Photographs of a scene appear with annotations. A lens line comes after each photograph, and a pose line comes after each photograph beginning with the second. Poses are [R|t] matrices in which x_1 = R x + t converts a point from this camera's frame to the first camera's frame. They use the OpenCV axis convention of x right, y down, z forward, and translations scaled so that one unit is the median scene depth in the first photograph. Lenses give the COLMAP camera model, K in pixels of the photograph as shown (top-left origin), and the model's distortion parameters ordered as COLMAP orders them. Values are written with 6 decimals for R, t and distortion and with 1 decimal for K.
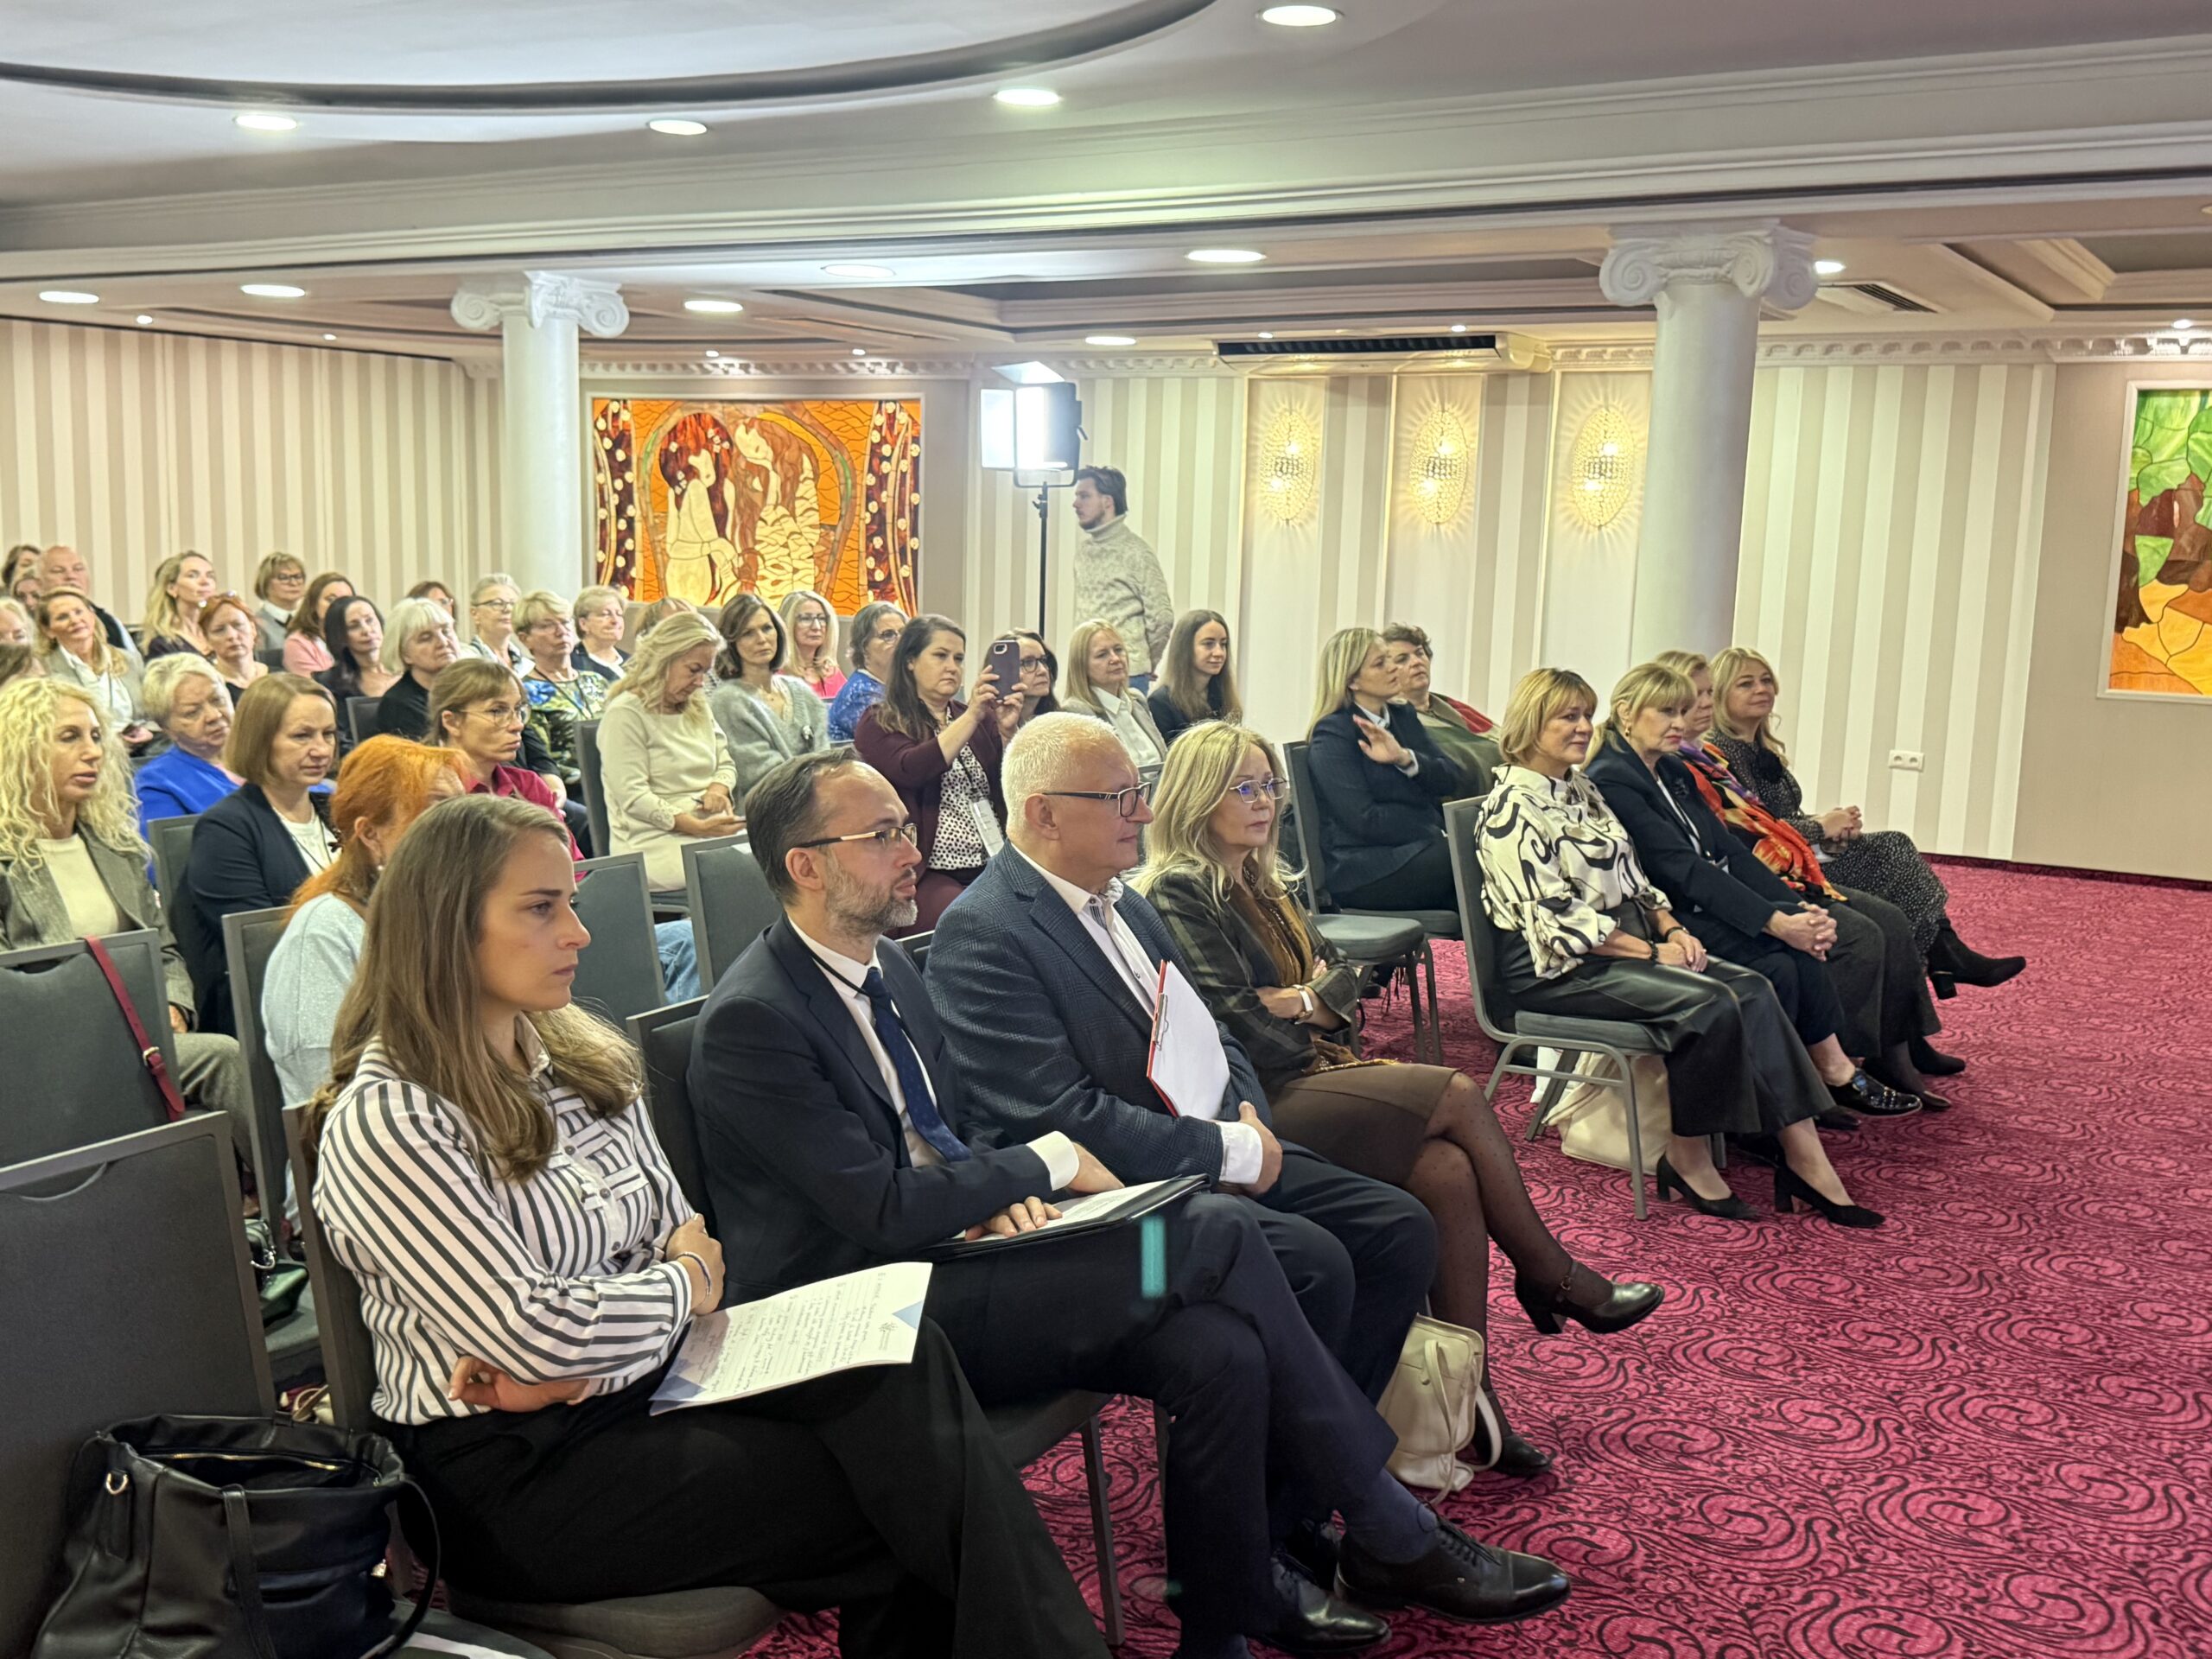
lens RADIAL K [[2137.6, 0, 1111.0], [0, 2137.6, 842.3], [0, 0, 1]] dist [0.019388, 0.000000]
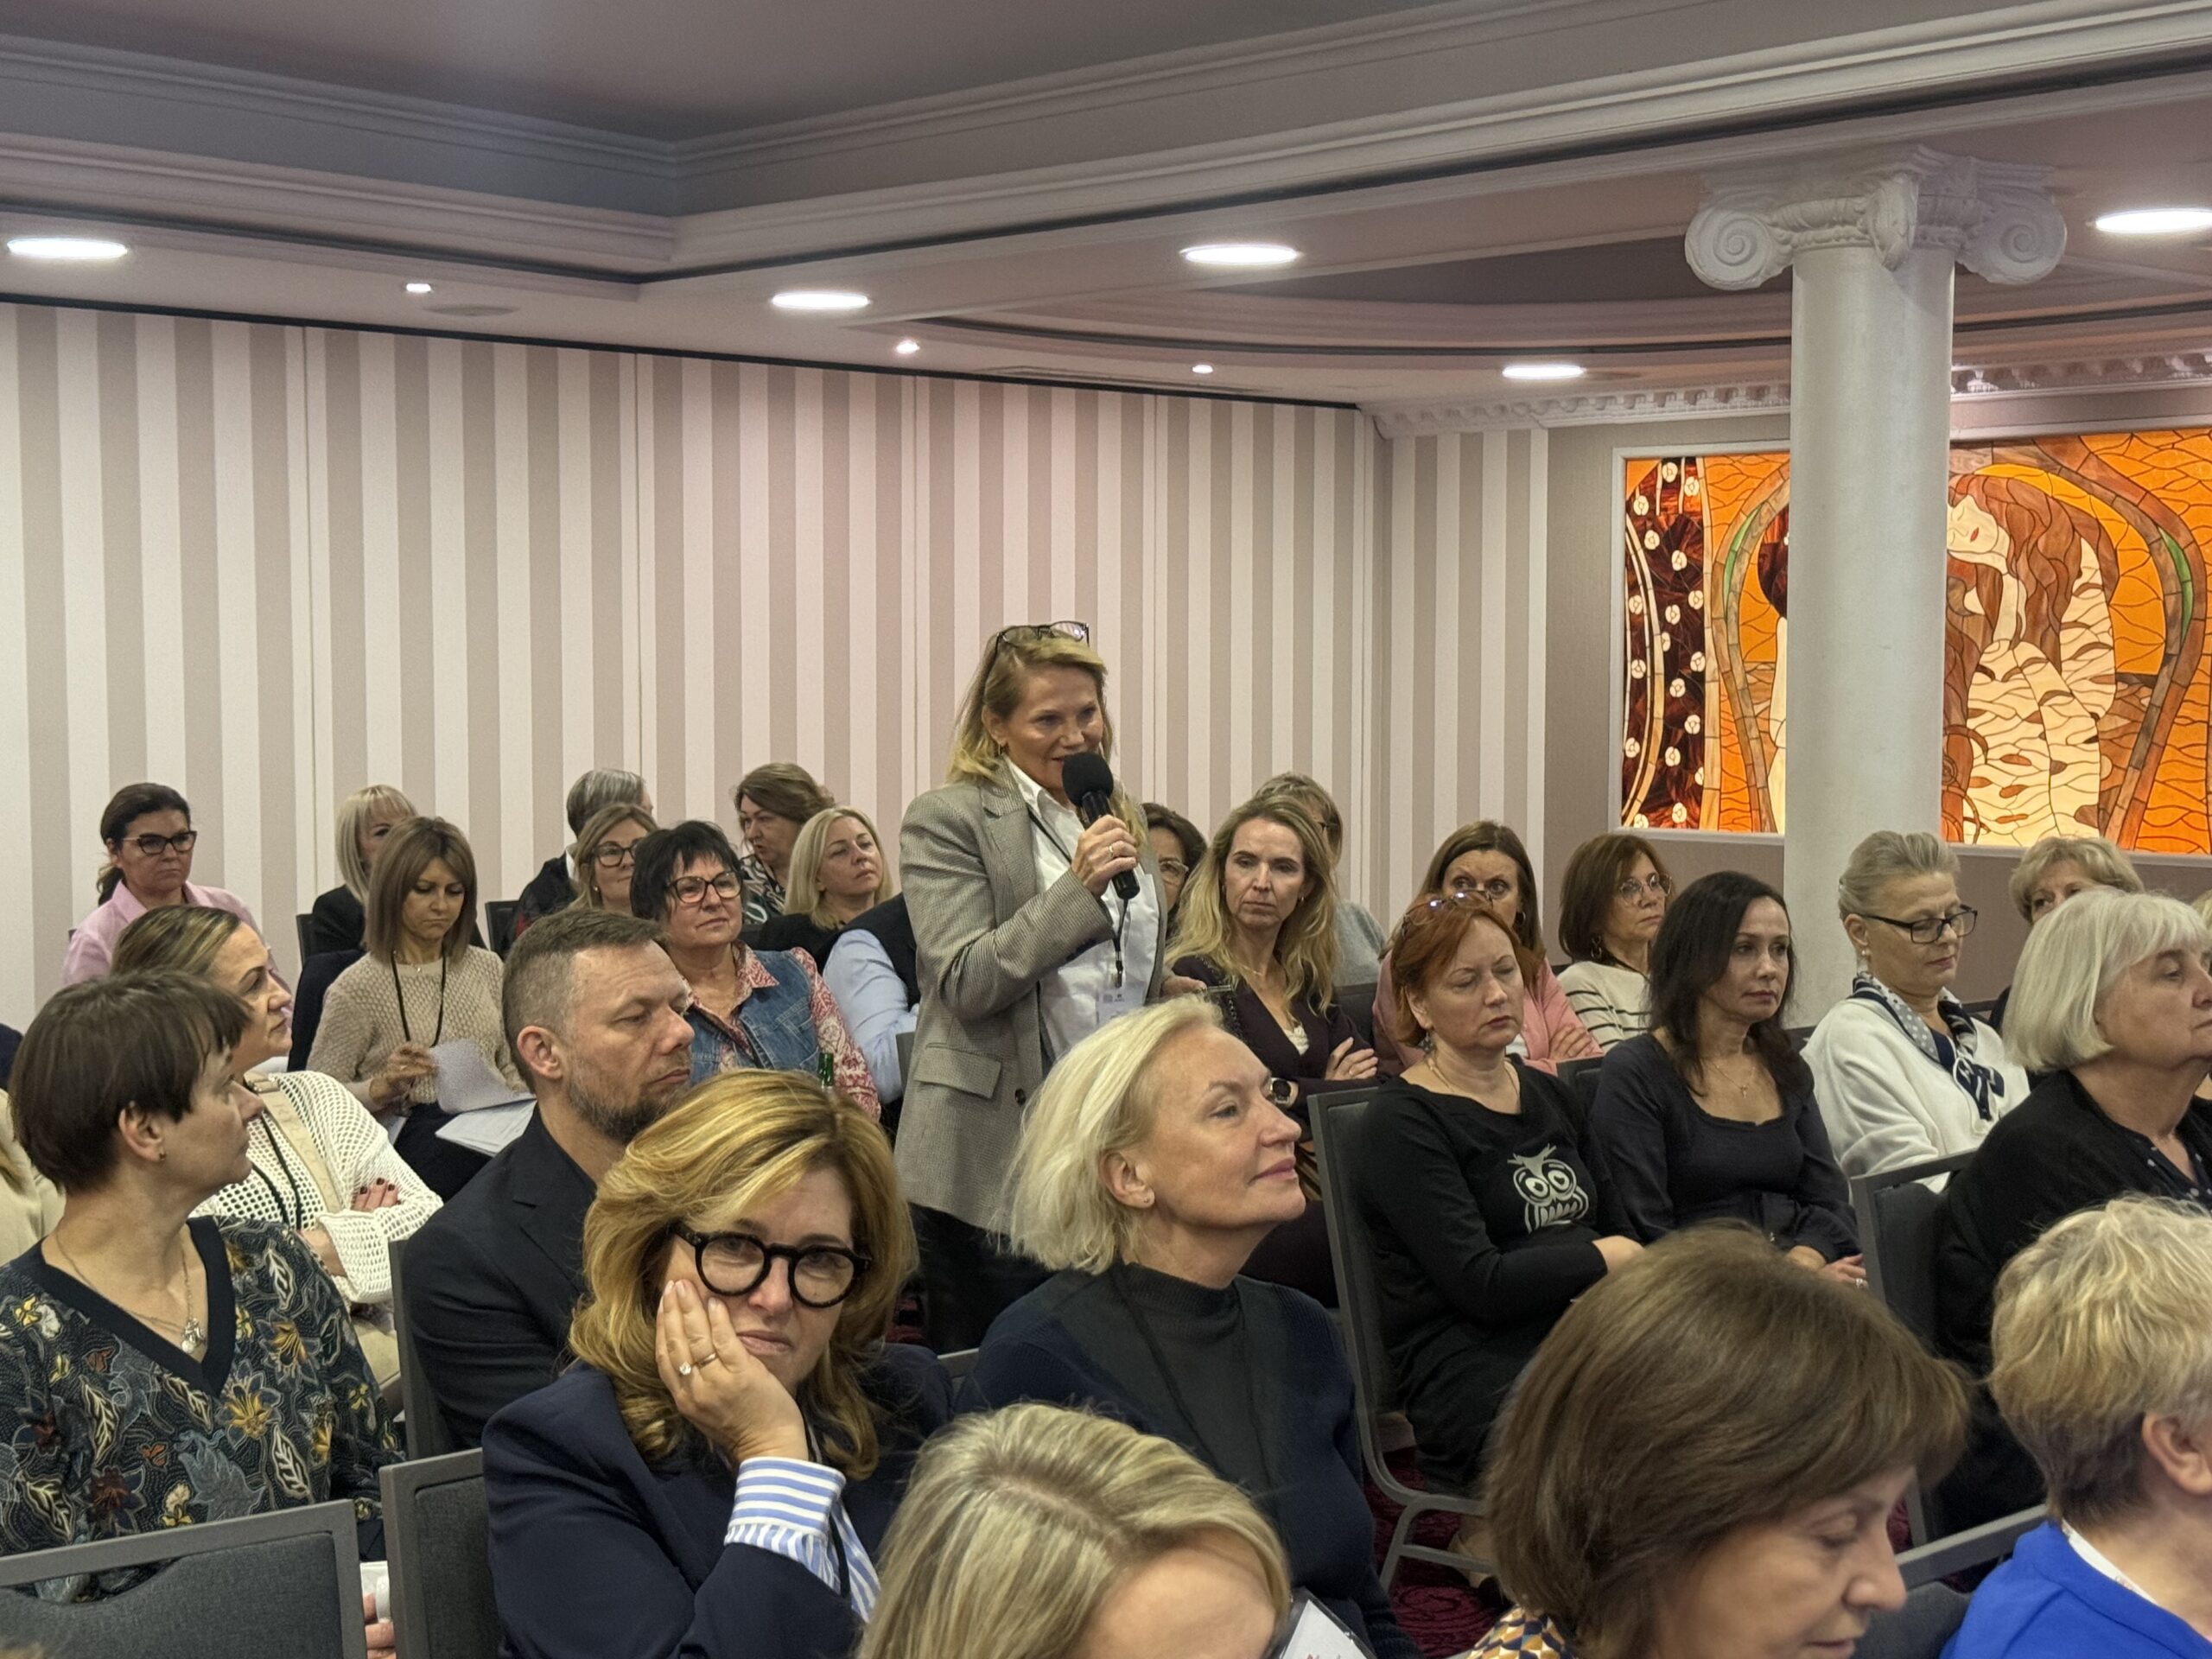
lens RADIAL K [[3282.6, 0, 1109.7], [0, 3282.6, 845.5], [0, 0, 1]] dist [0.168419, 0.000000]
pose [[0.969243, -0.013961, -0.245710, -0.171464], [-0.010857, 0.994992, -0.099362, -0.026987], [0.245866, 0.098974, 0.964238, 0.181453]]
